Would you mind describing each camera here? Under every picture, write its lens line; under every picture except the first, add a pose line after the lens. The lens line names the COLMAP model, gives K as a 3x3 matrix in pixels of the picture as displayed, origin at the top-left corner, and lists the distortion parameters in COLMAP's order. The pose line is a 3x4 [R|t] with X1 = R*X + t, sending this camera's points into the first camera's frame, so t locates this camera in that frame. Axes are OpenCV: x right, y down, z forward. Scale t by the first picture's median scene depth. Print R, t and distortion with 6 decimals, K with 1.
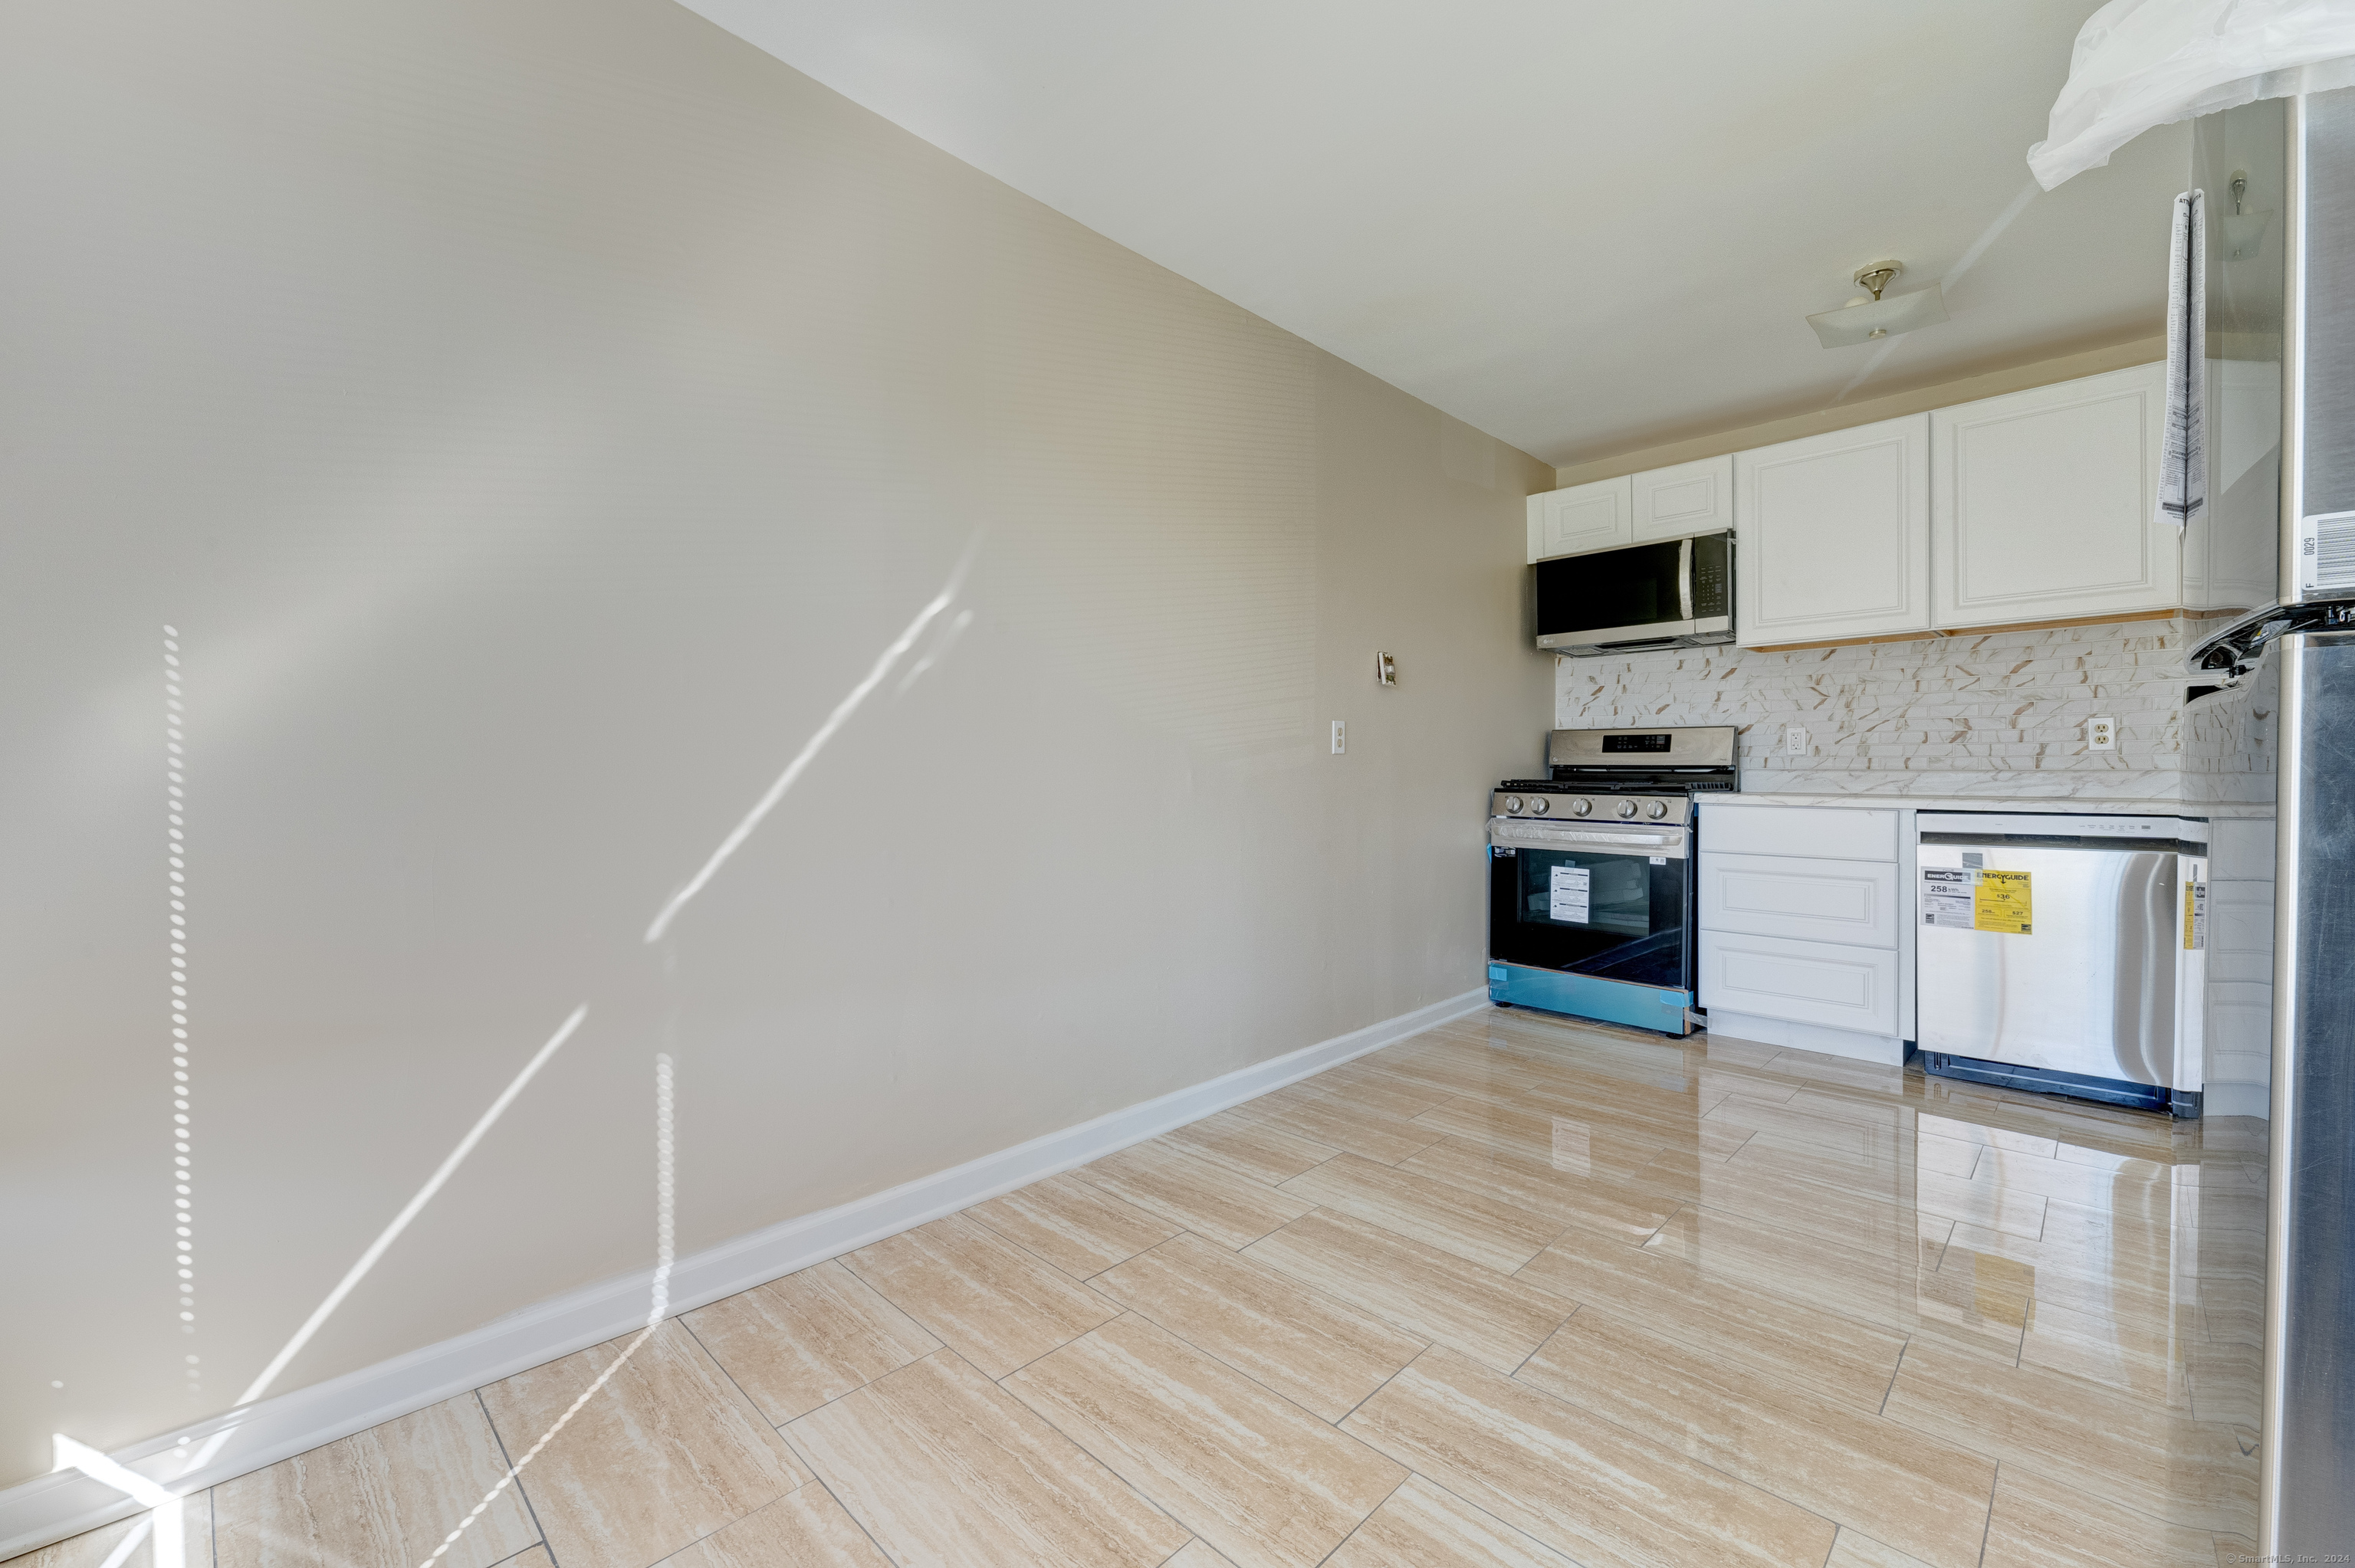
lens RADIAL K [[958.5, 0, 1177.5], [0, 958.5, 784.0], [0, 0, 1]] dist [0.000428, 0.000047]
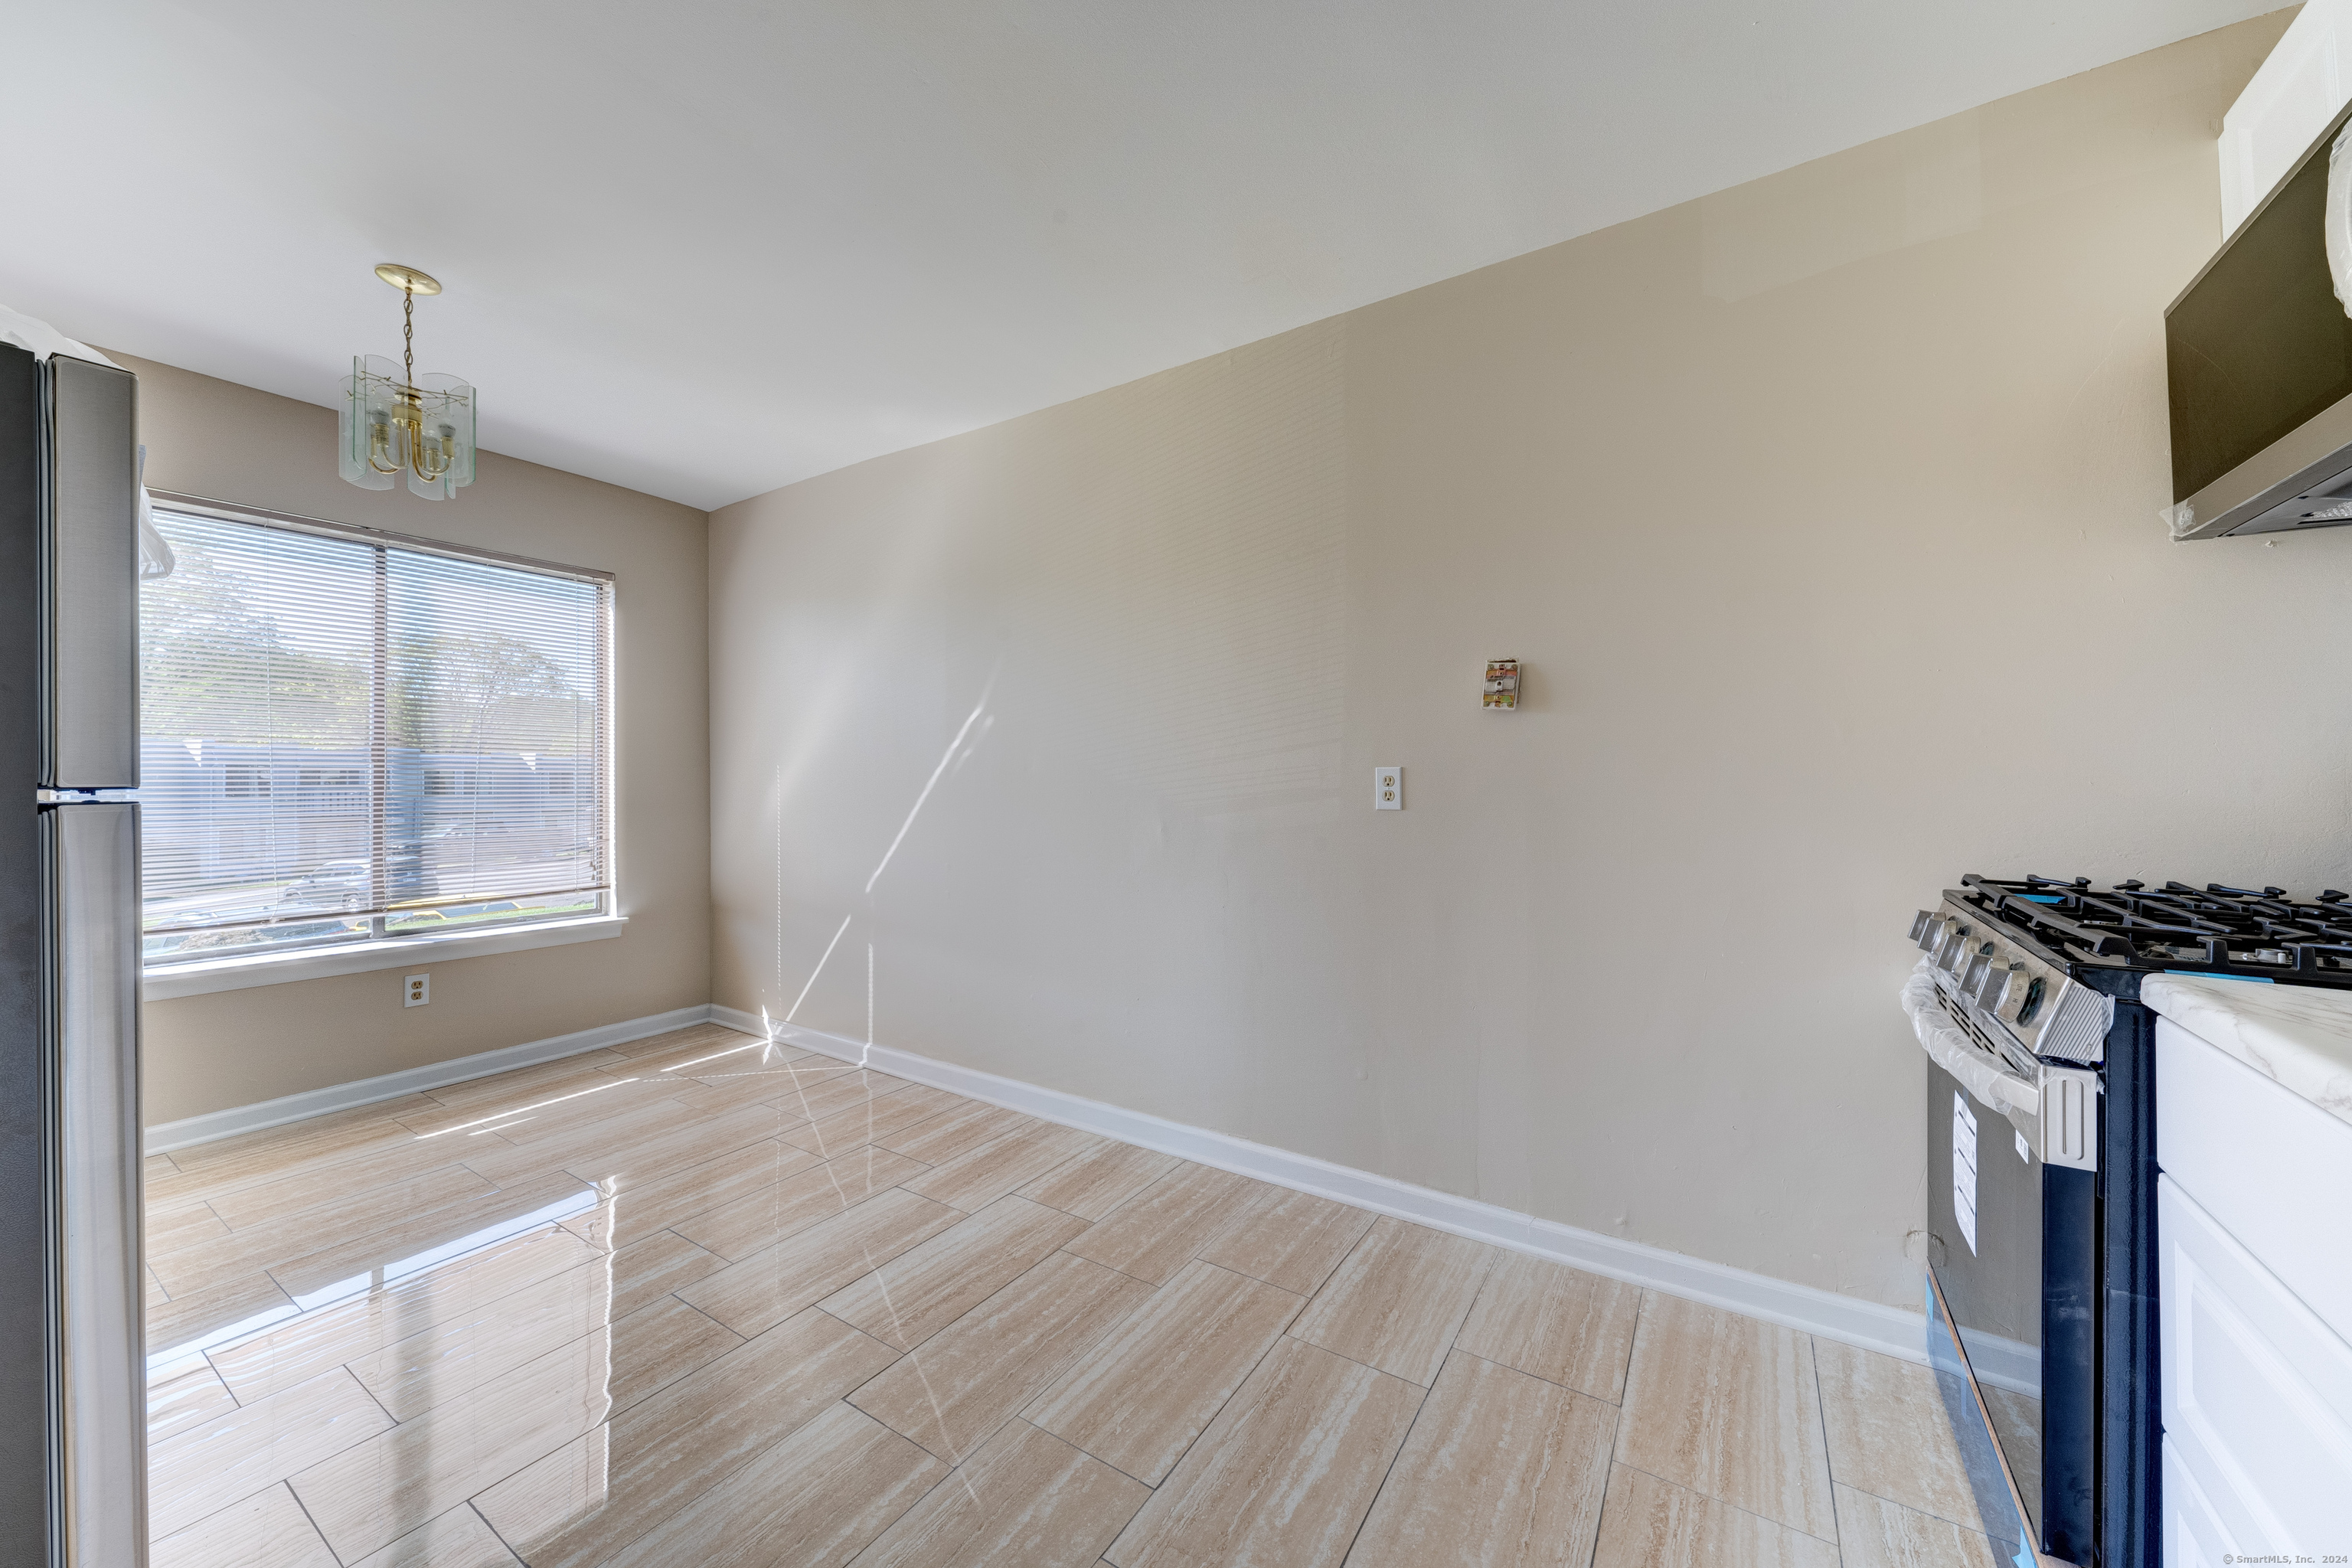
lens RADIAL K [[855.4, 0, 1176.0], [0, 855.4, 784.0], [0, 0, 1]] dist [0.017305, -0.000012]
pose [[0.193447, 0.007375, -0.981083, 1.163646], [-0.007120, 0.999956, 0.006113, -0.078873], [0.981085, 0.005803, 0.193491, 1.008450]]
